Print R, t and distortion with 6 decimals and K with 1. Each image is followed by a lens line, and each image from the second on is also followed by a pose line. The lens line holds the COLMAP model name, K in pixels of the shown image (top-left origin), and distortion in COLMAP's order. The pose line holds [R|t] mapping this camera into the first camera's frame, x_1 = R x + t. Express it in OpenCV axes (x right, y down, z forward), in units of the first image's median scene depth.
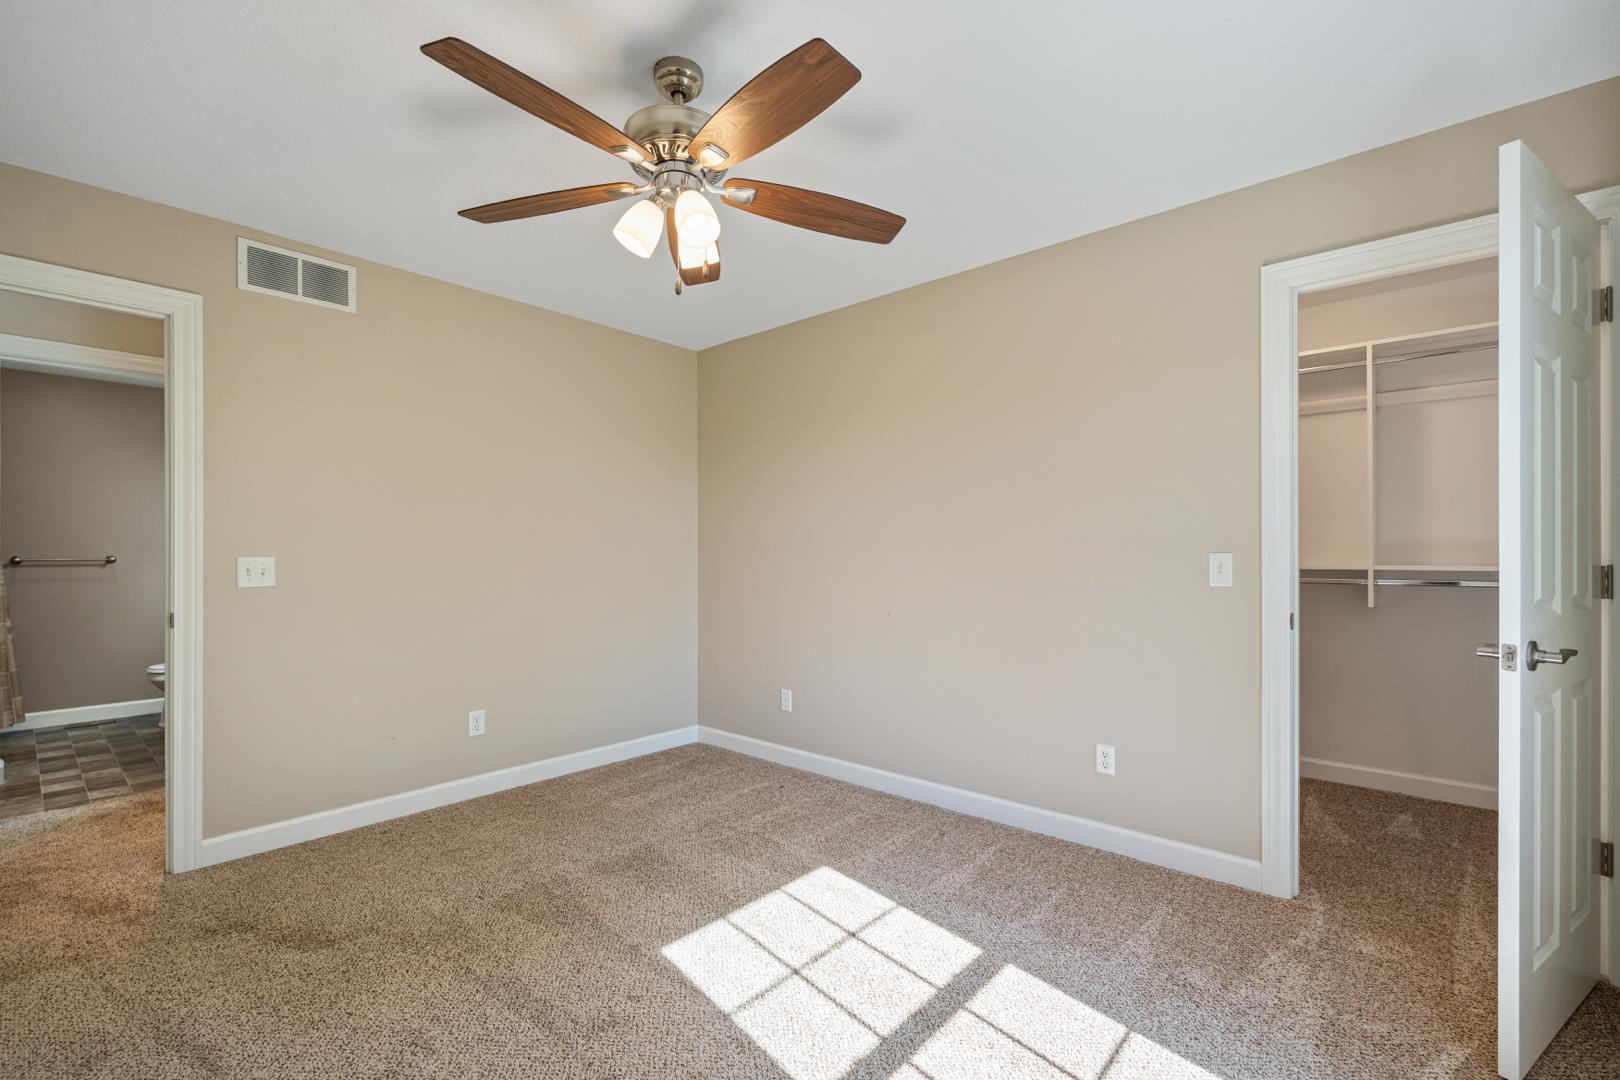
lens RADIAL K [[716.0, 0, 796.0], [0, 716.0, 548.5], [0, 0, 1]] dist [-0.001099, -0.002106]
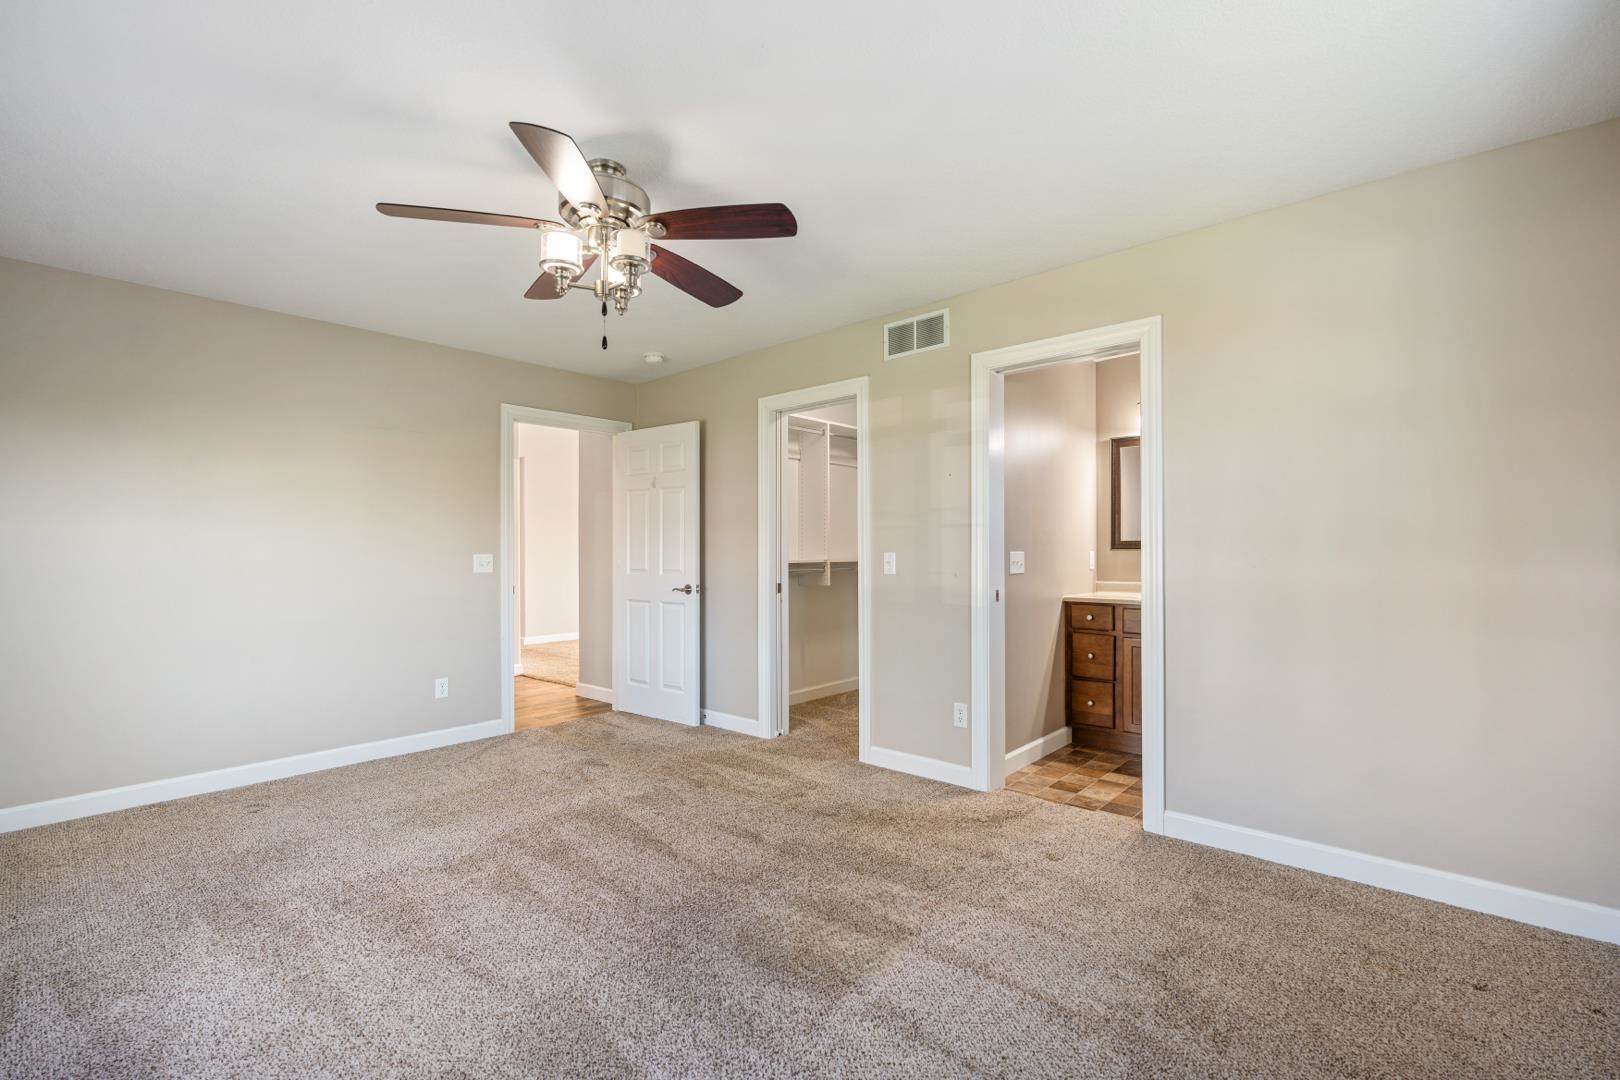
lens RADIAL K [[716.0, 0, 809.6], [0, 716.0, 542.9], [0, 0, 1]] dist [-0.001099, -0.002106]
pose [[-0.011656, -0.010855, -0.999873, 0.591210], [0.009671, 0.999893, -0.010968, 0.005980], [0.999885, -0.009798, -0.011550, 0.822415]]
